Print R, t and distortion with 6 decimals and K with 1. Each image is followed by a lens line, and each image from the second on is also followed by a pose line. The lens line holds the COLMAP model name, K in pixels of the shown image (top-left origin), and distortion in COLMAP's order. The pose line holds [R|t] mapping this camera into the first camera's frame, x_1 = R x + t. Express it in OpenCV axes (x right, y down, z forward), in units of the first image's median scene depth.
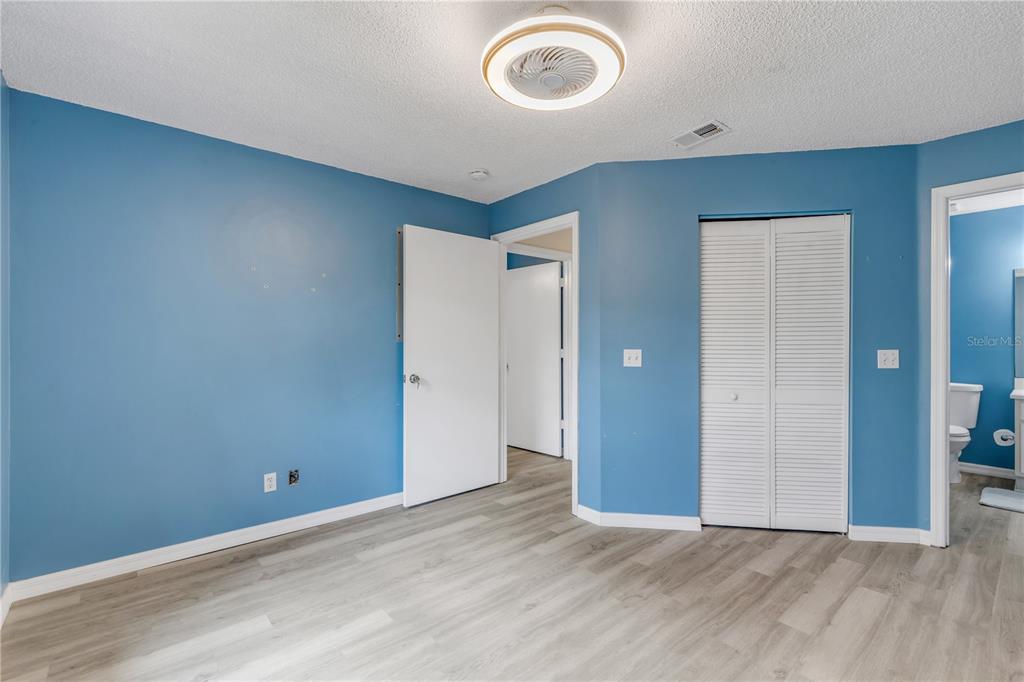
lens RADIAL K [[460.2, 0, 510.8], [0, 460.2, 340.8], [0, 0, 1]] dist [0.004847, -0.000780]
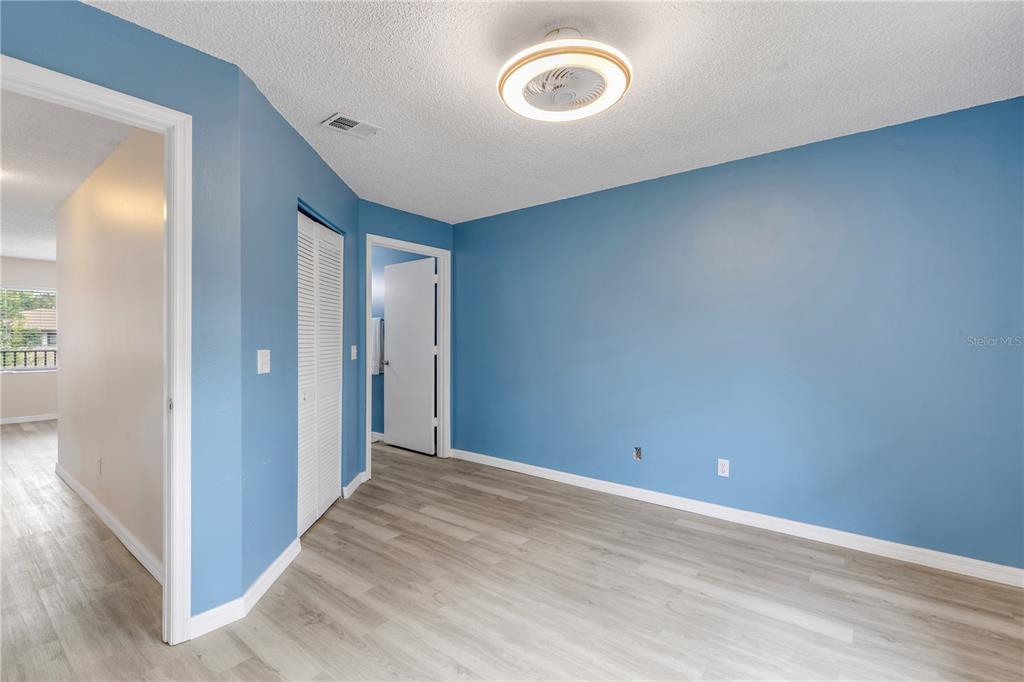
lens RADIAL K [[460.2, 0, 510.8], [0, 460.2, 340.8], [0, 0, 1]] dist [0.004847, -0.000780]
pose [[-0.184781, -0.001815, 0.982778, -0.589816], [0.003922, 0.999989, 0.002585, 0.003944], [-0.982772, 0.004332, -0.184771, 0.825685]]
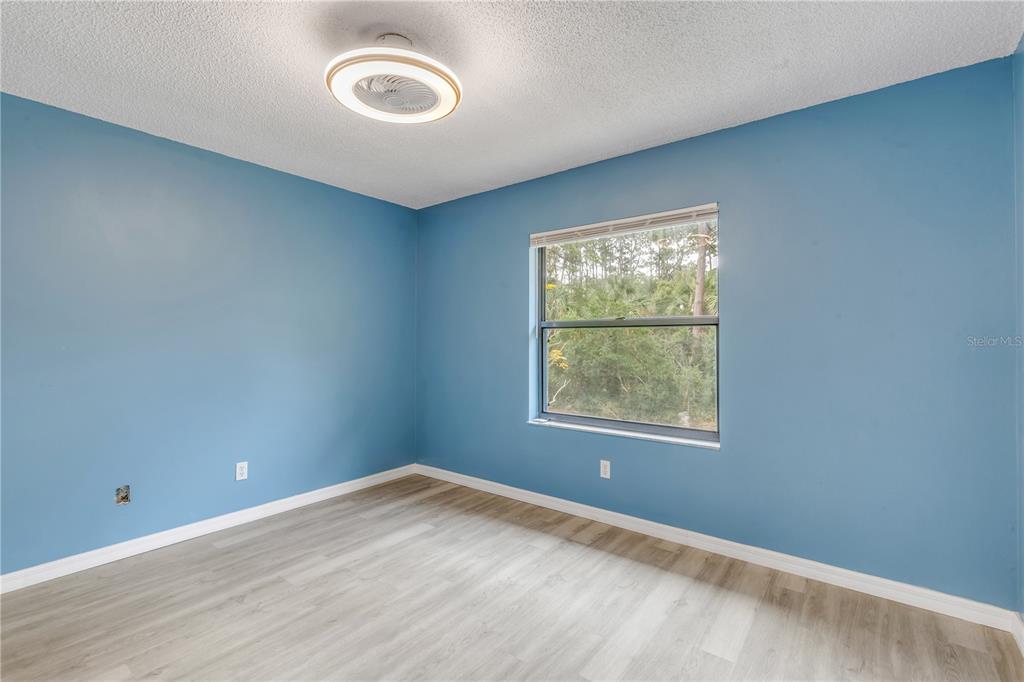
lens RADIAL K [[460.2, 0, 510.8], [0, 460.2, 340.8], [0, 0, 1]] dist [0.004847, -0.000780]
pose [[-0.981125, -0.001223, -0.193369, 0.018470], [-0.002280, 0.999984, 0.005245, 0.002396], [0.193359, 0.005587, -0.981112, 1.318445]]
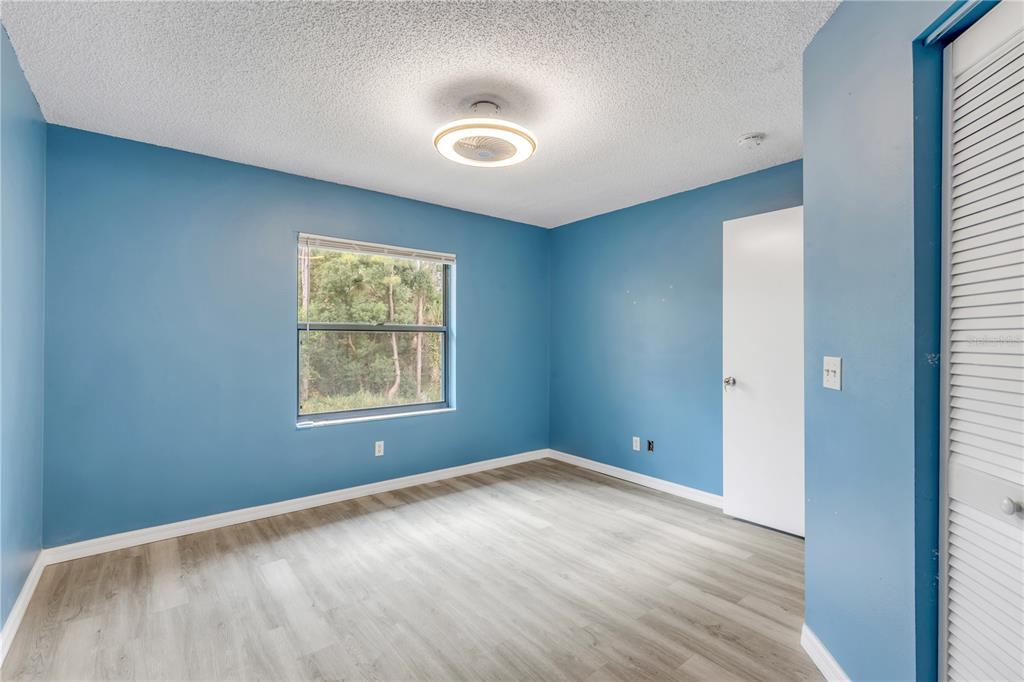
lens RADIAL K [[460.2, 0, 510.8], [0, 460.2, 340.8], [0, 0, 1]] dist [0.004847, -0.000780]
pose [[-0.038166, -0.001614, -0.999270, 0.912170], [-0.005986, 0.999981, -0.001387, 0.003091], [0.999253, 0.005929, -0.038175, 0.706453]]
